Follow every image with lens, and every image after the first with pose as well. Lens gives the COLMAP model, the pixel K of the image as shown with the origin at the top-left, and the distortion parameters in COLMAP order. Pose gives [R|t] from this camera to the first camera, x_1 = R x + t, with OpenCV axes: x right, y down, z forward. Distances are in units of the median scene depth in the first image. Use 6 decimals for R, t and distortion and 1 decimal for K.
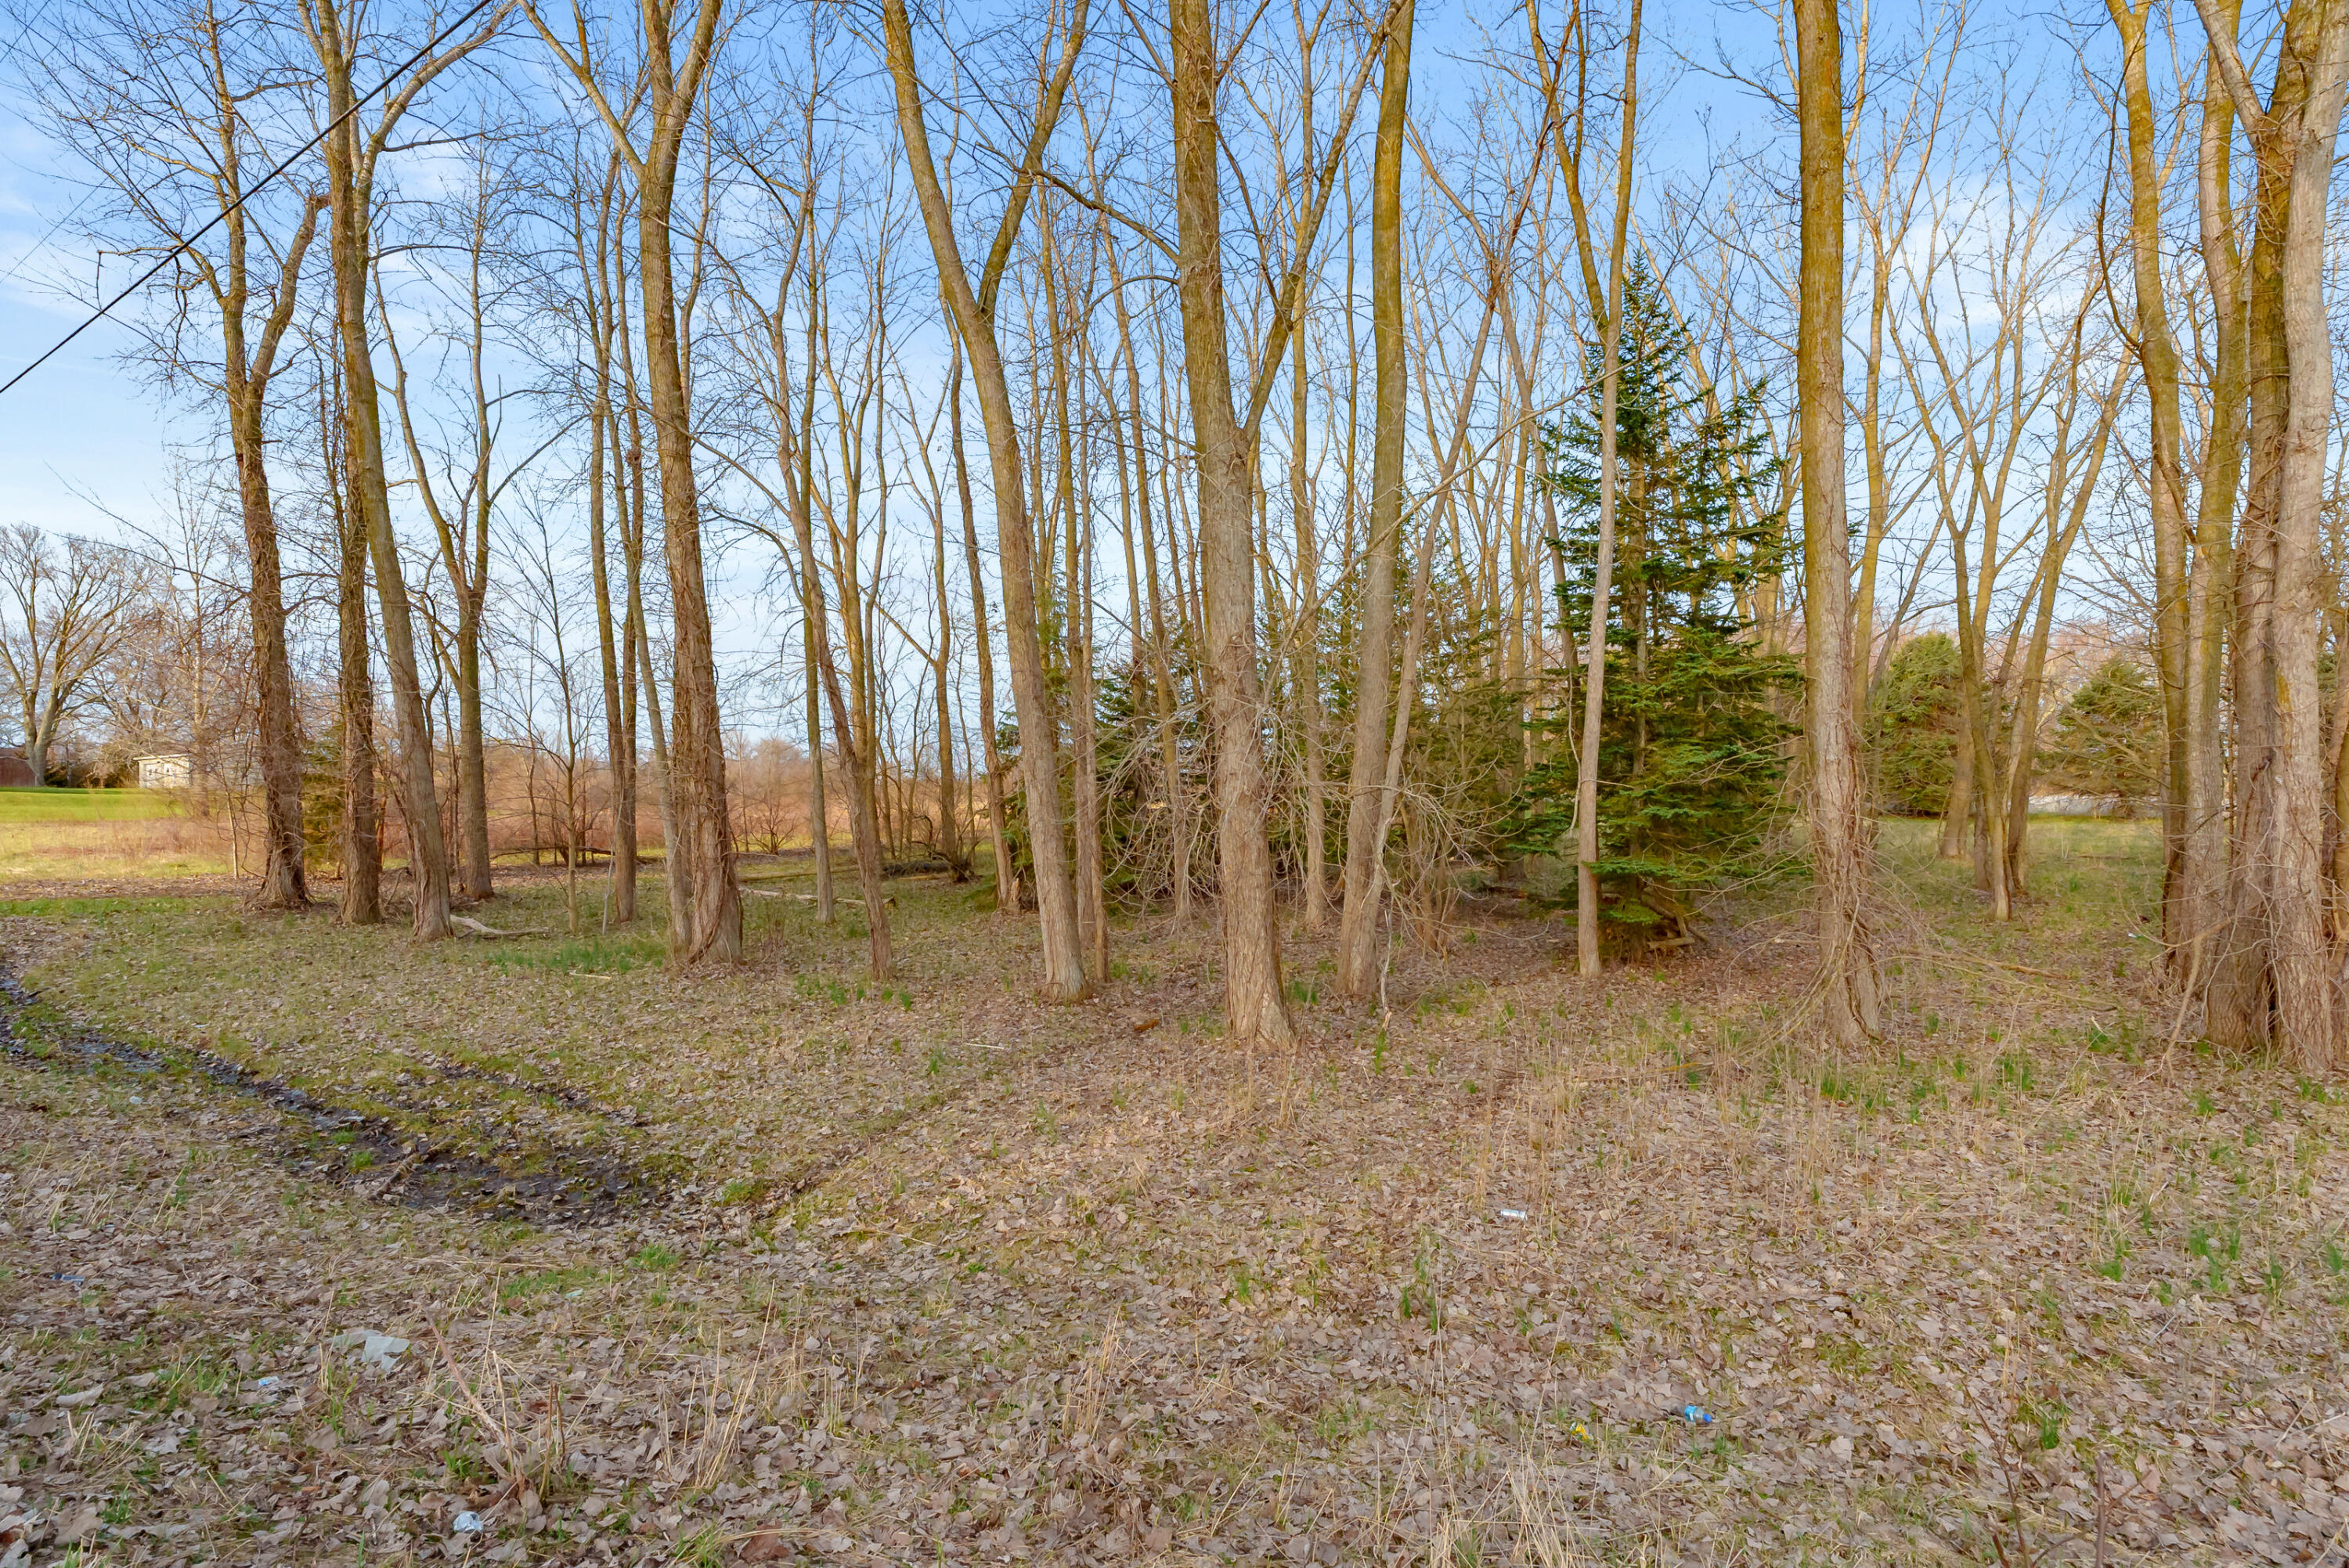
lens RADIAL K [[1064.4, 0, 1159.5], [0, 1064.4, 790.6], [0, 0, 1]] dist [-0.001022, 0.000636]
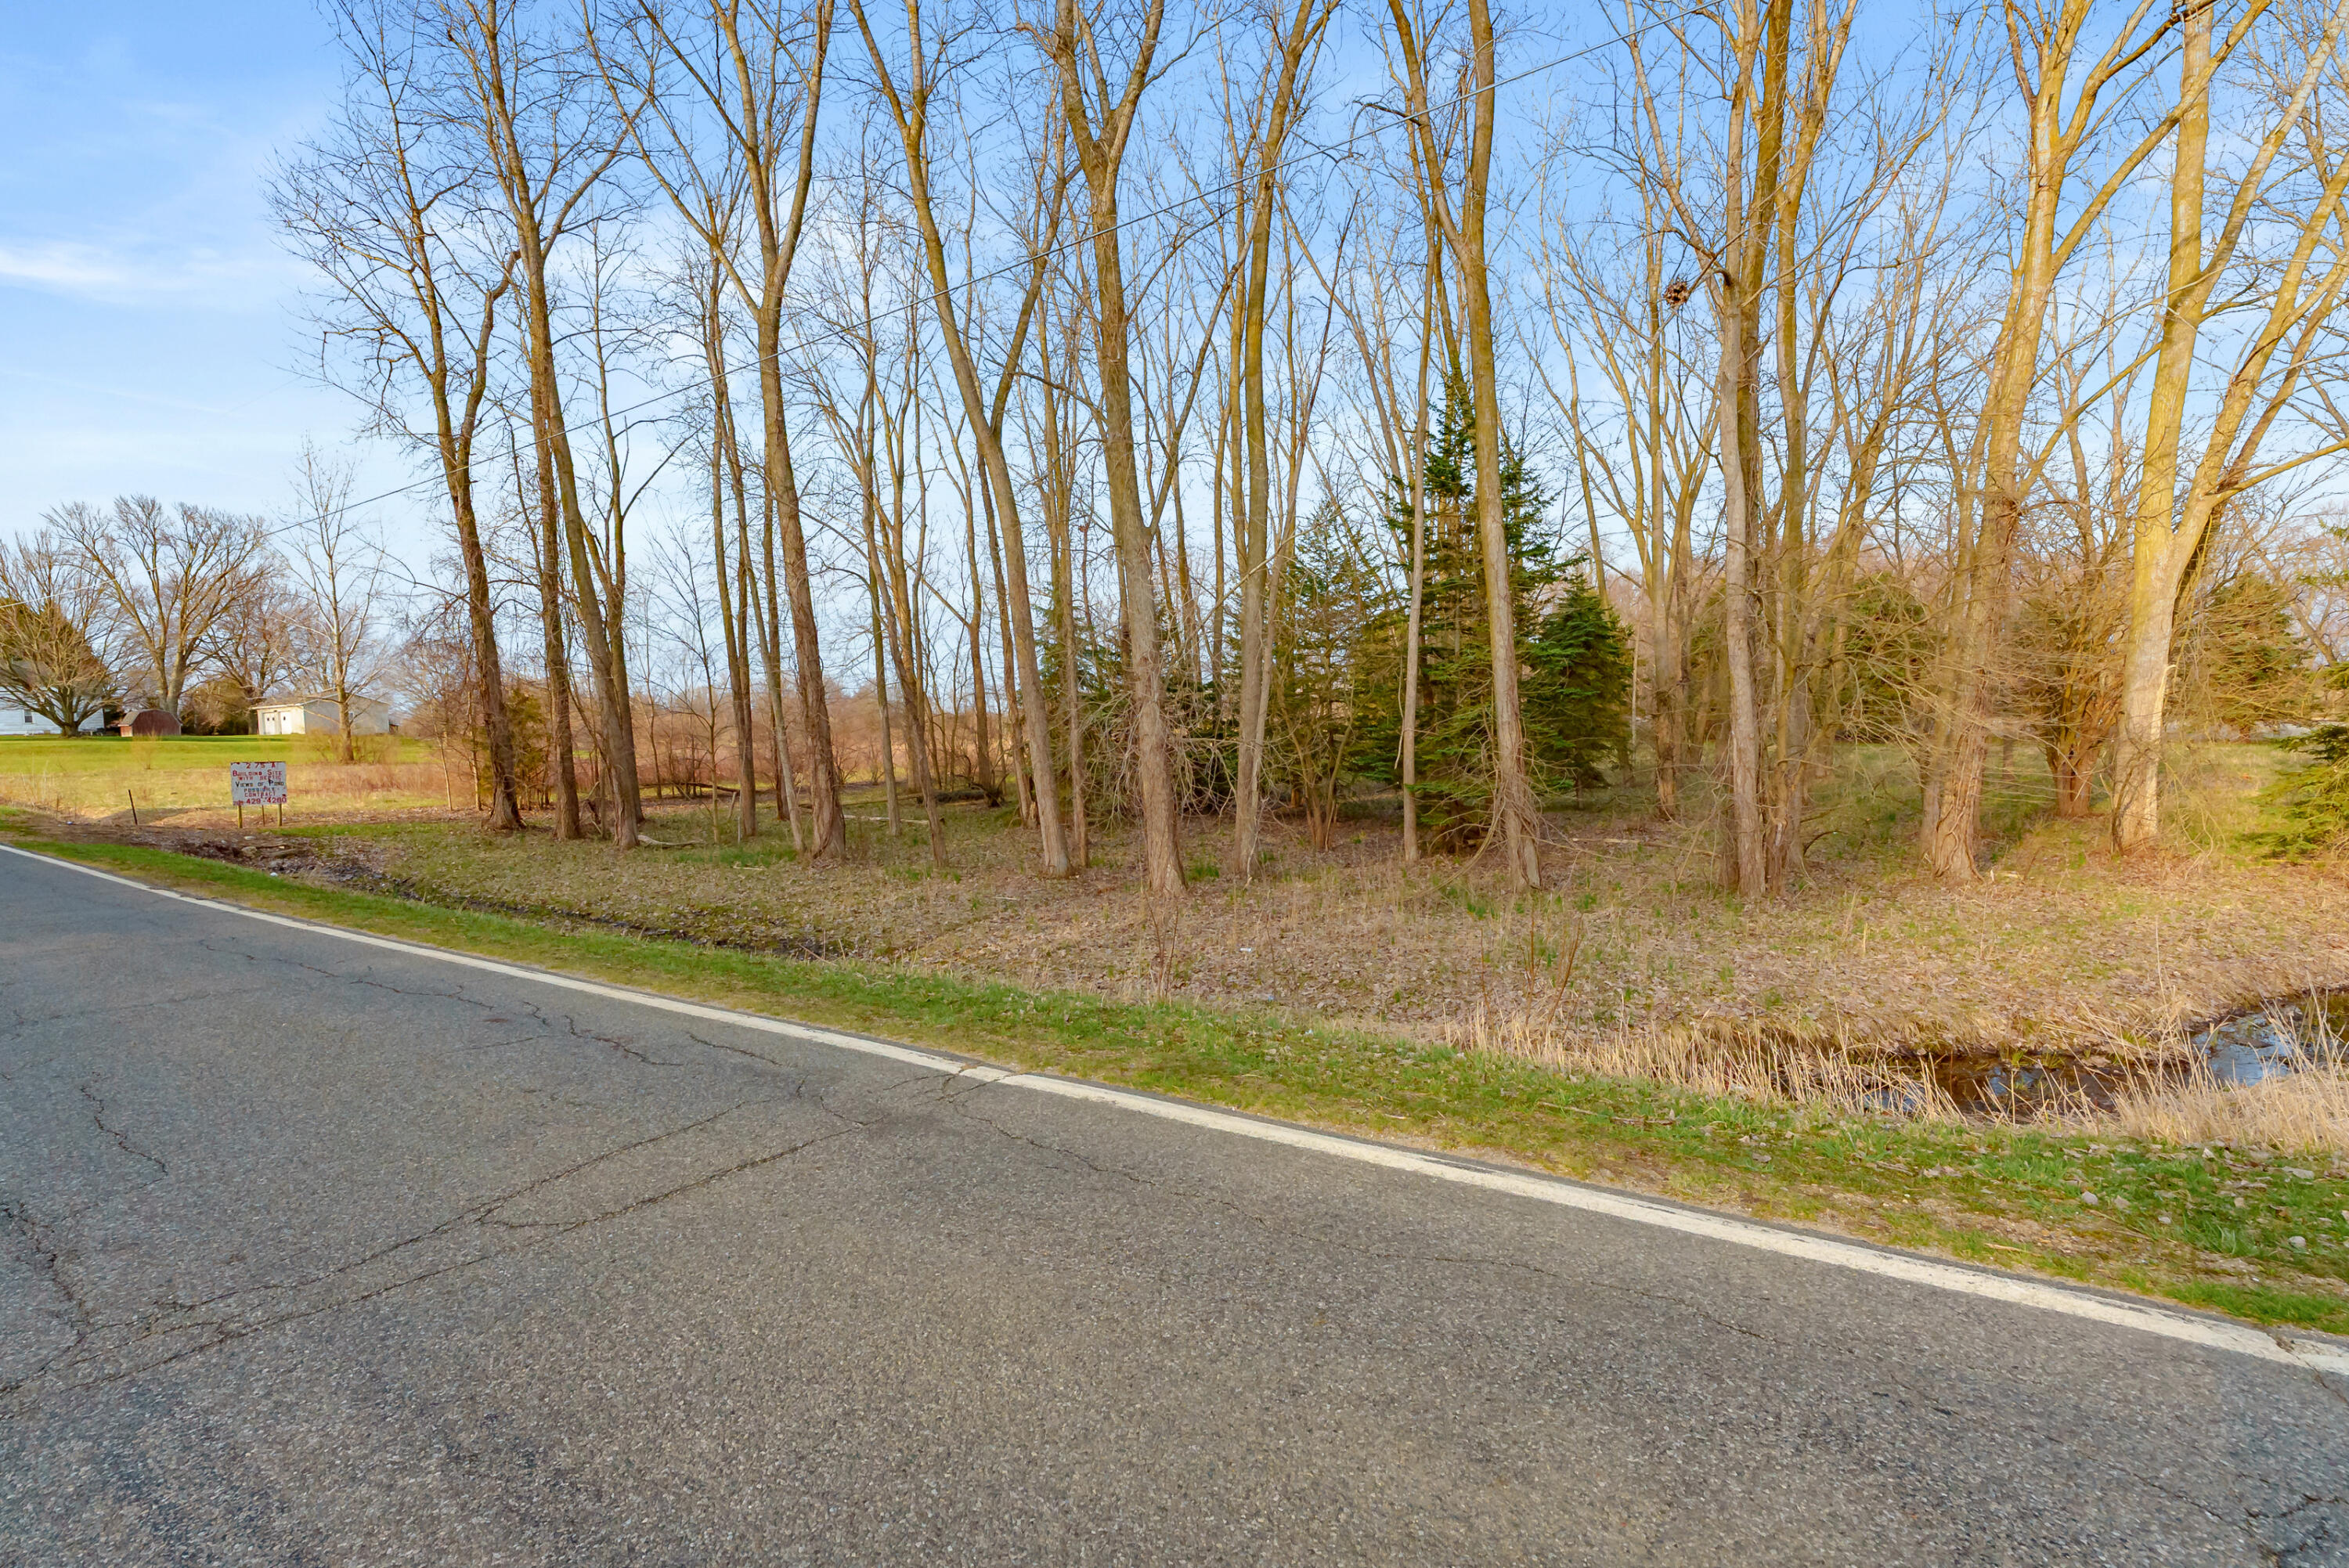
lens RADIAL K [[1064.4, 0, 1159.5], [0, 1064.4, 790.6], [0, 0, 1]] dist [-0.001022, 0.000636]
pose [[0.999297, -0.012393, -0.035385, 0.055355], [0.014746, 0.997642, 0.067032, -0.015263], [0.034471, -0.067507, 0.997123, -0.256283]]
